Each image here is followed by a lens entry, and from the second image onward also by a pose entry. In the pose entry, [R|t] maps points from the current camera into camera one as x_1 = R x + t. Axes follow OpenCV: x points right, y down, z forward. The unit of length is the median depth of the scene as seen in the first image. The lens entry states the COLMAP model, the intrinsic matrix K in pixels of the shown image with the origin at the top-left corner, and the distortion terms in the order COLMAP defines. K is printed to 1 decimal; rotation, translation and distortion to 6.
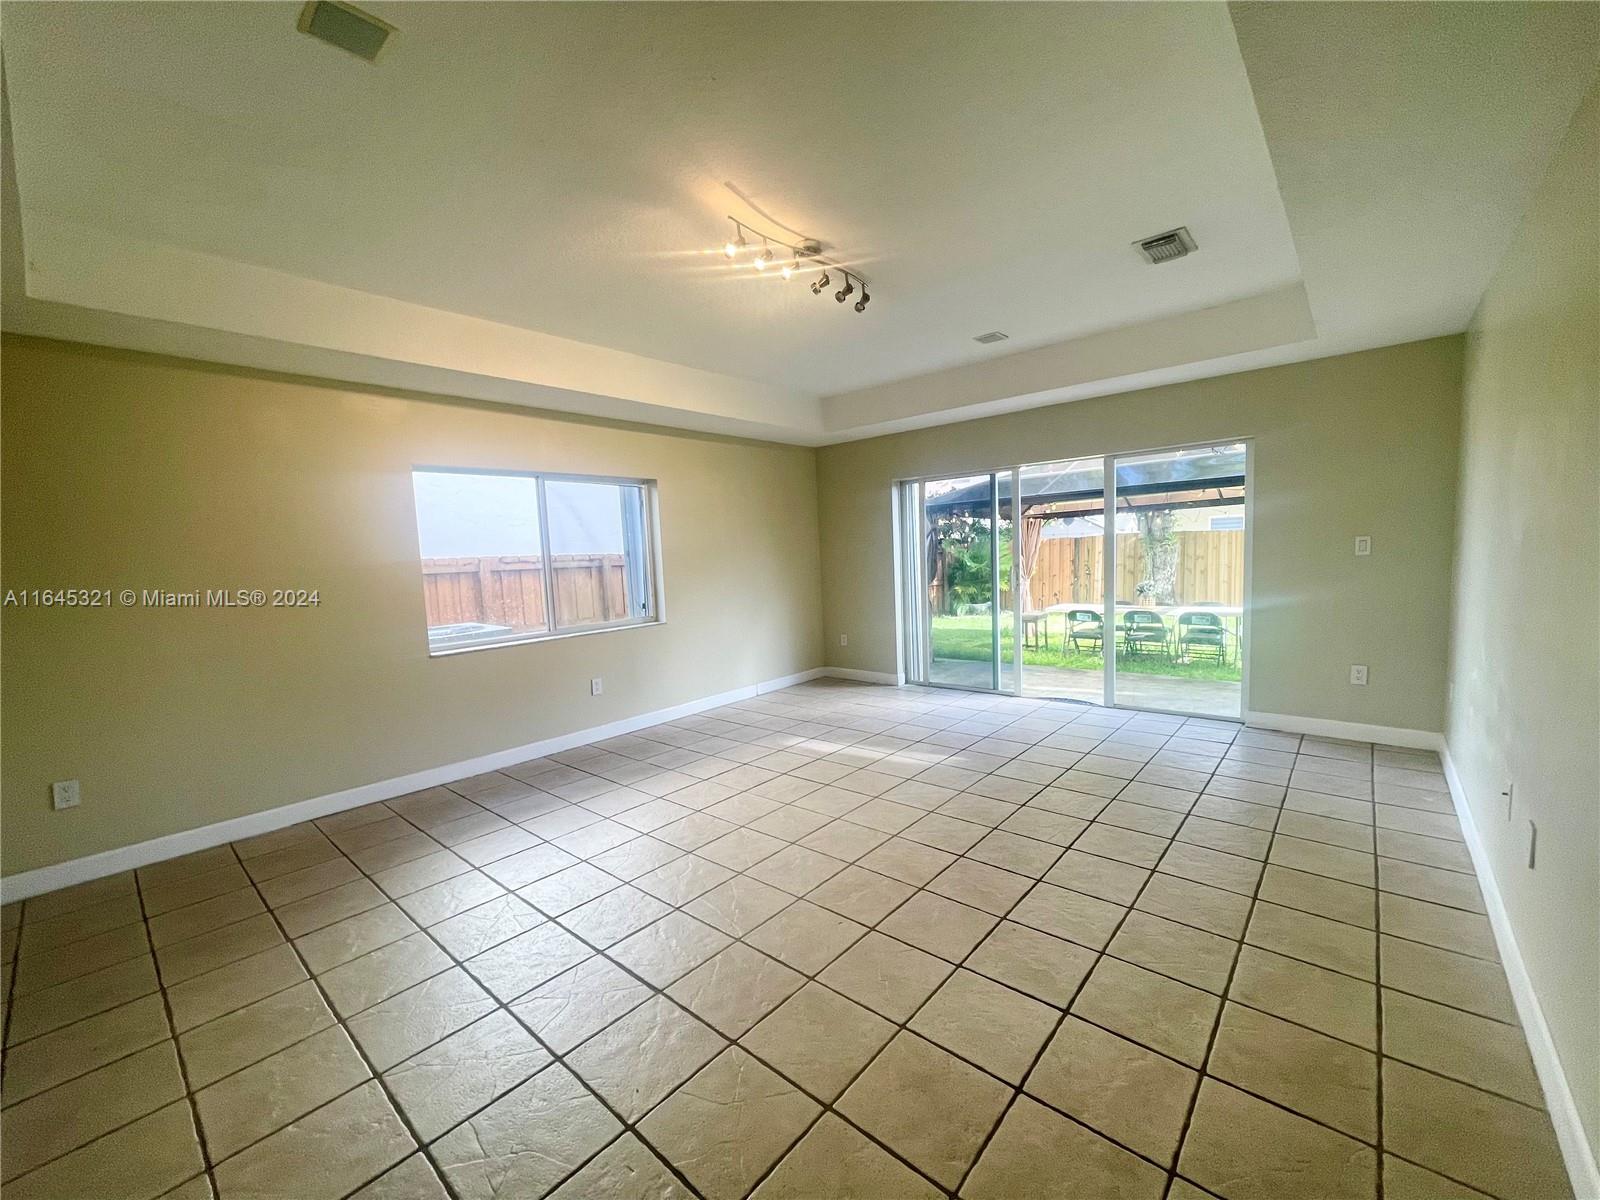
lens RADIAL K [[646.9, 0, 796.8], [0, 646.9, 609.0], [0, 0, 1]] dist [0.000711, 0.000348]
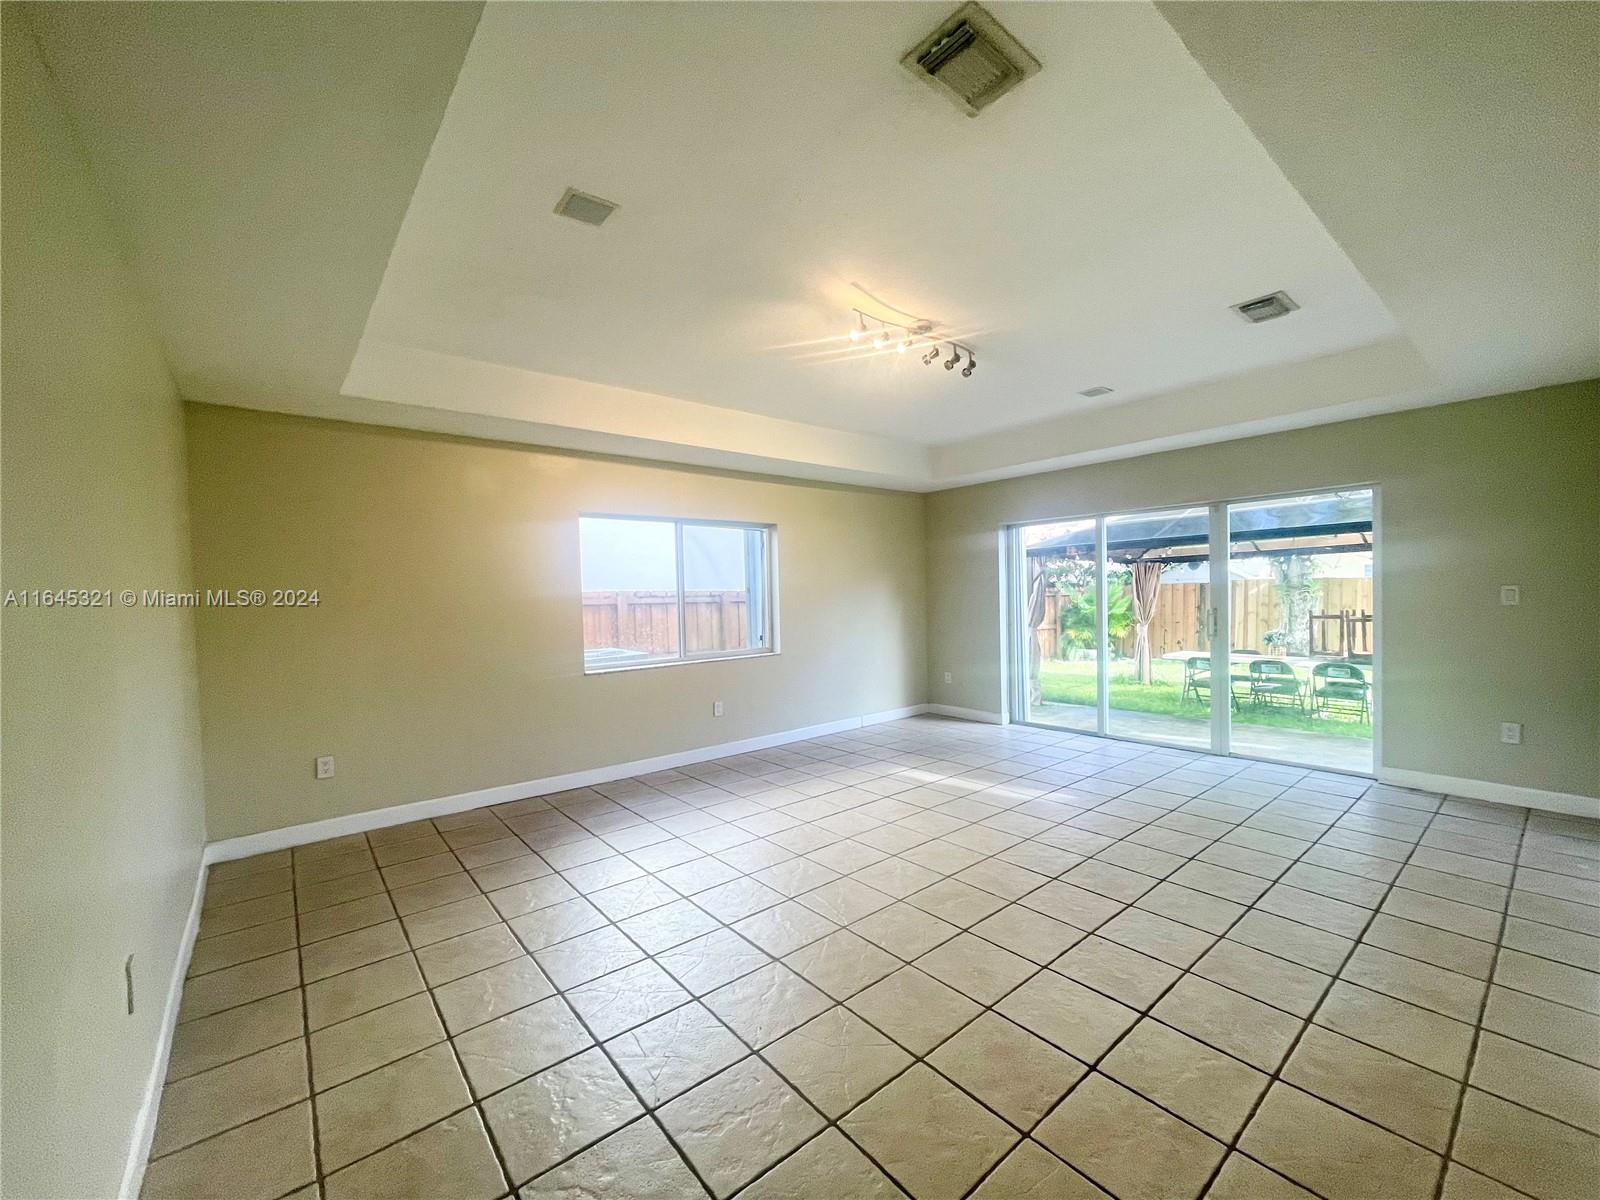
lens RADIAL K [[643.5, 0, 797.9], [0, 643.5, 614.9], [0, 0, 1]] dist [-0.000520, 0.000106]
pose [[0.986634, 0.024335, -0.161126, -0.000691], [-0.032732, 0.998229, -0.049665, 0.012201], [0.159632, 0.054276, 0.985683, -0.094769]]
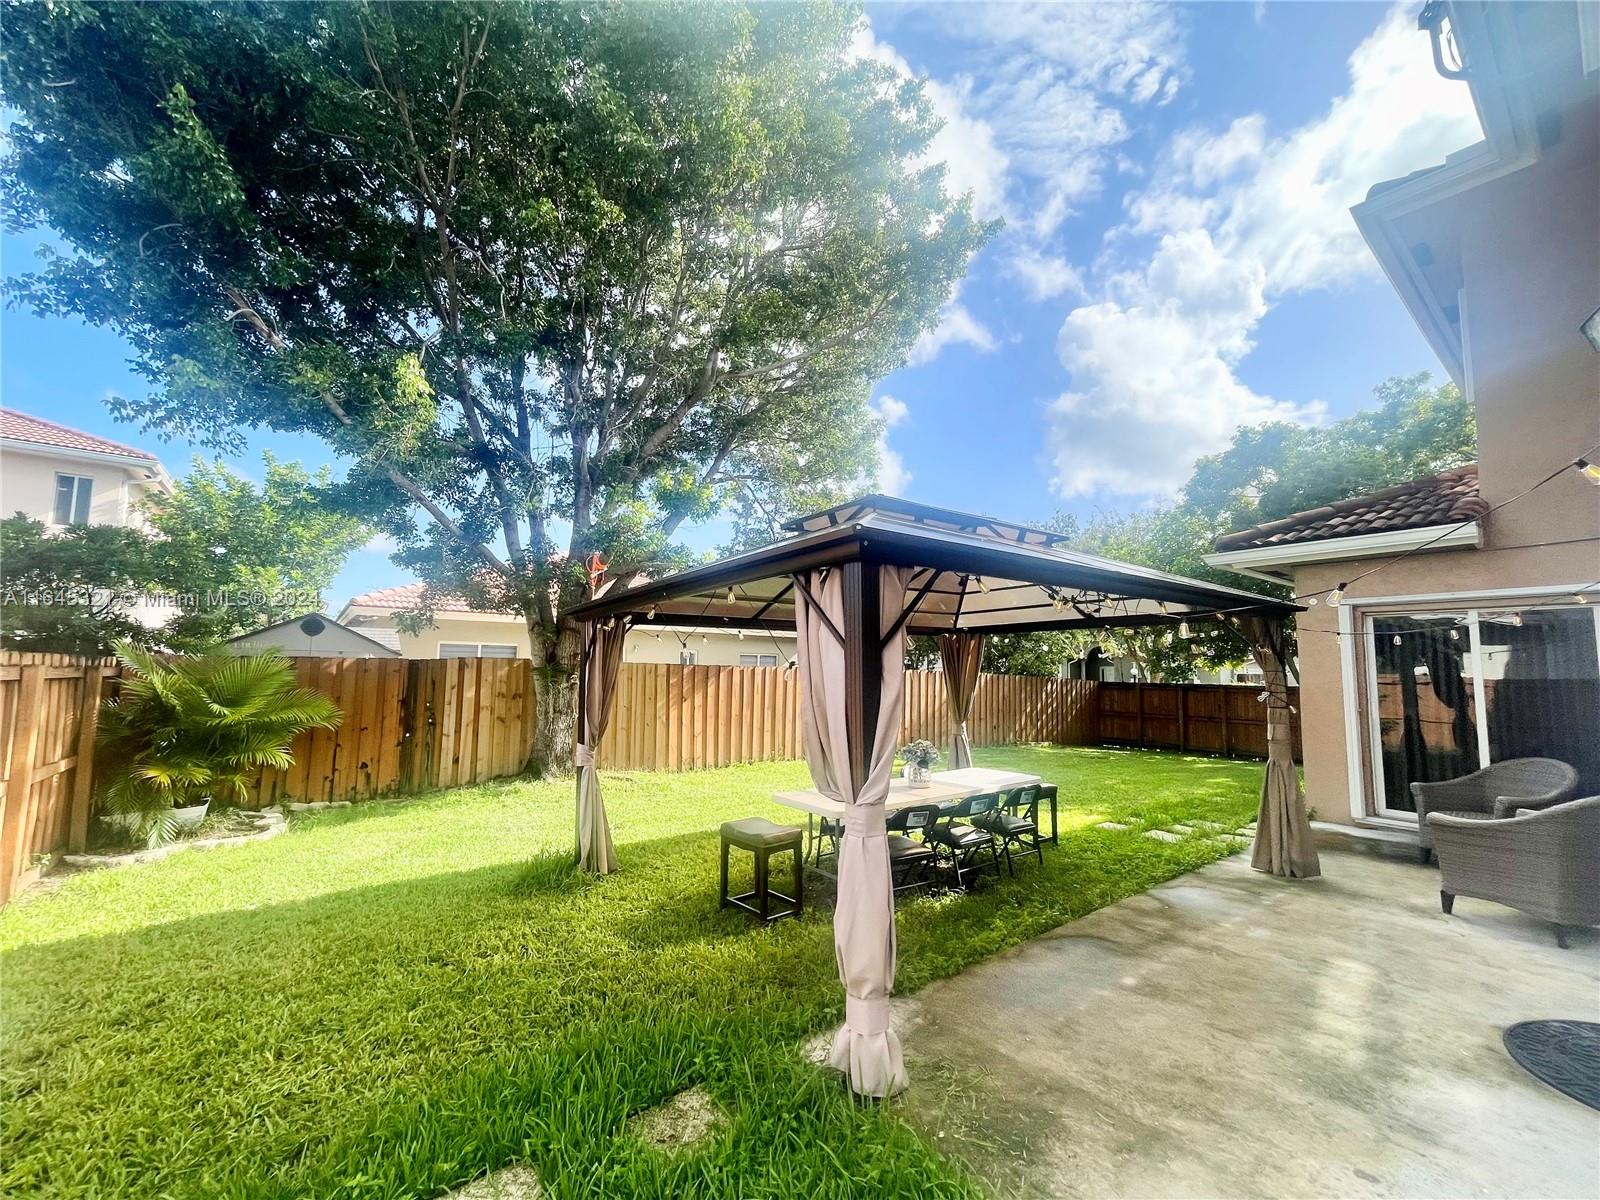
lens RADIAL K [[646.9, 0, 796.8], [0, 646.9, 609.0], [0, 0, 1]] dist [0.000711, 0.000348]
pose [[0.187368, 0.138367, 0.972496, -0.228939], [0.067705, 0.985856, -0.153312, -0.169022], [-0.979954, 0.094569, 0.175350, 2.177166]]
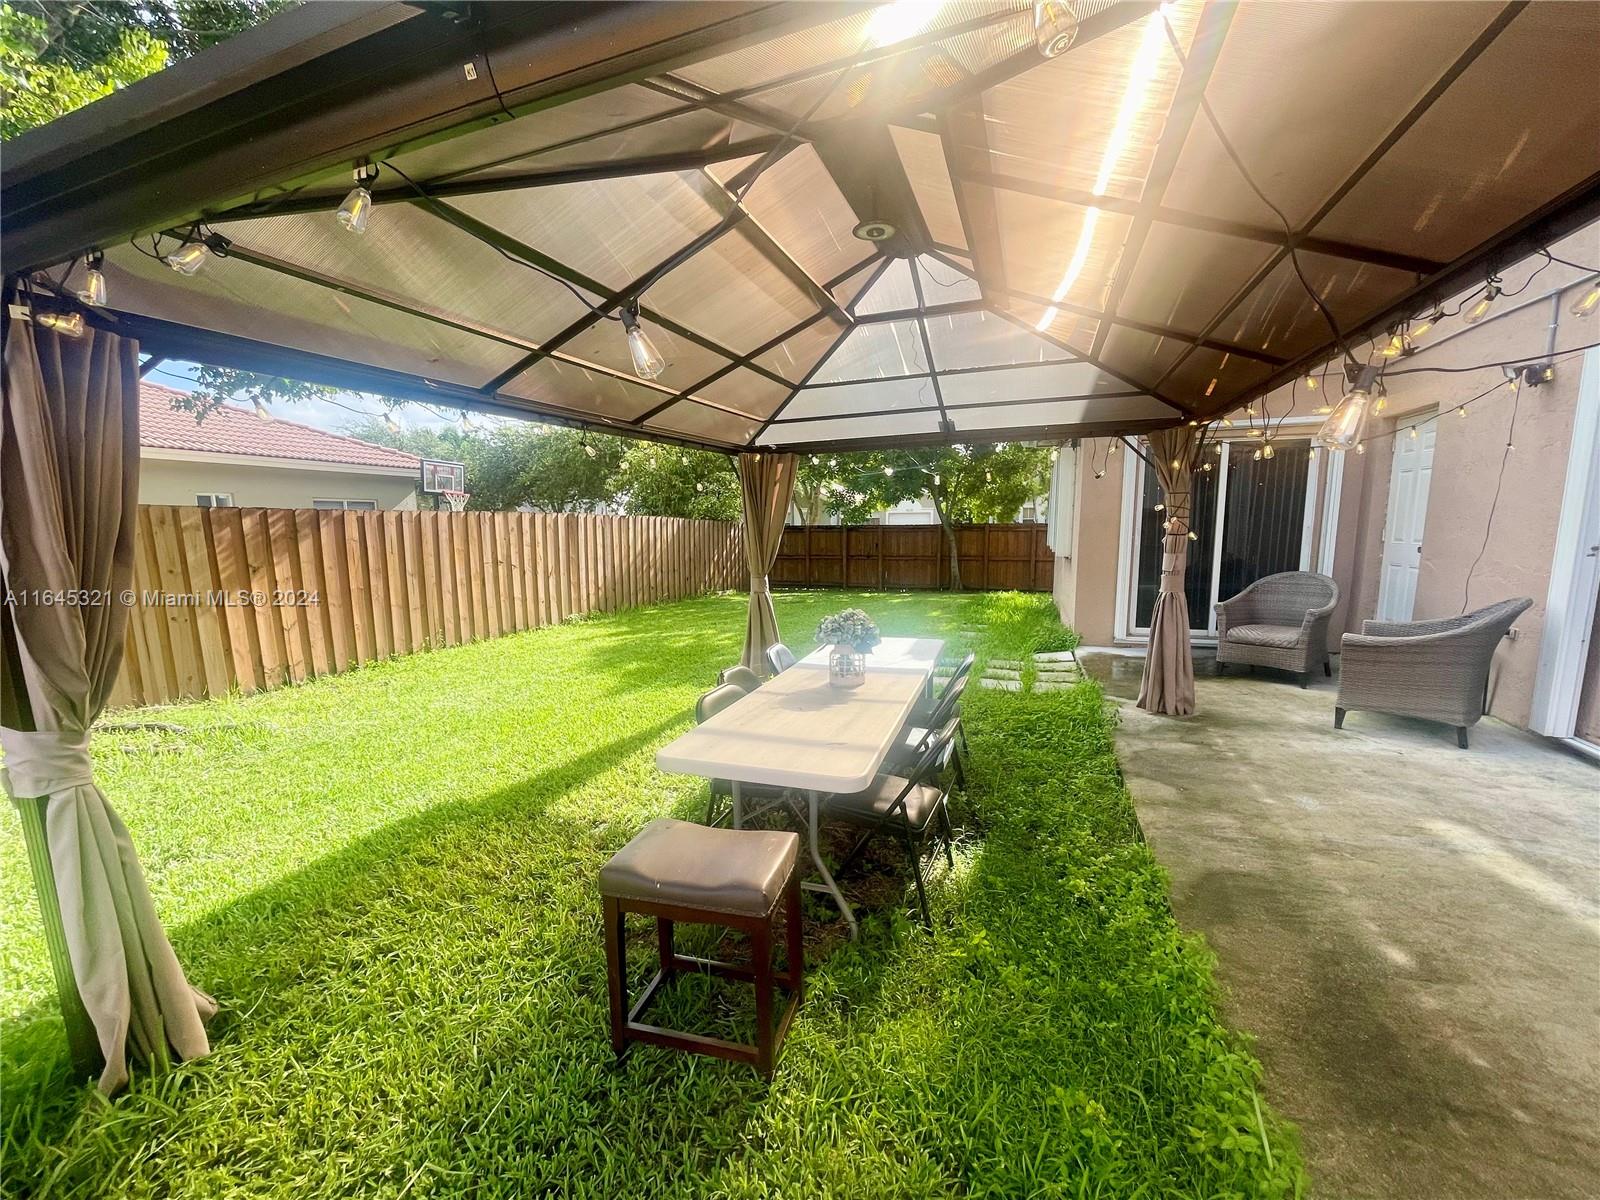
lens RADIAL K [[646.9, 0, 796.8], [0, 646.9, 609.0], [0, 0, 1]] dist [0.000711, 0.000348]
pose [[-0.388090, -0.074440, 0.918611, 0.443419], [0.111740, 0.985579, 0.127074, -0.200343], [-0.914823, 0.151962, -0.374175, 2.555374]]
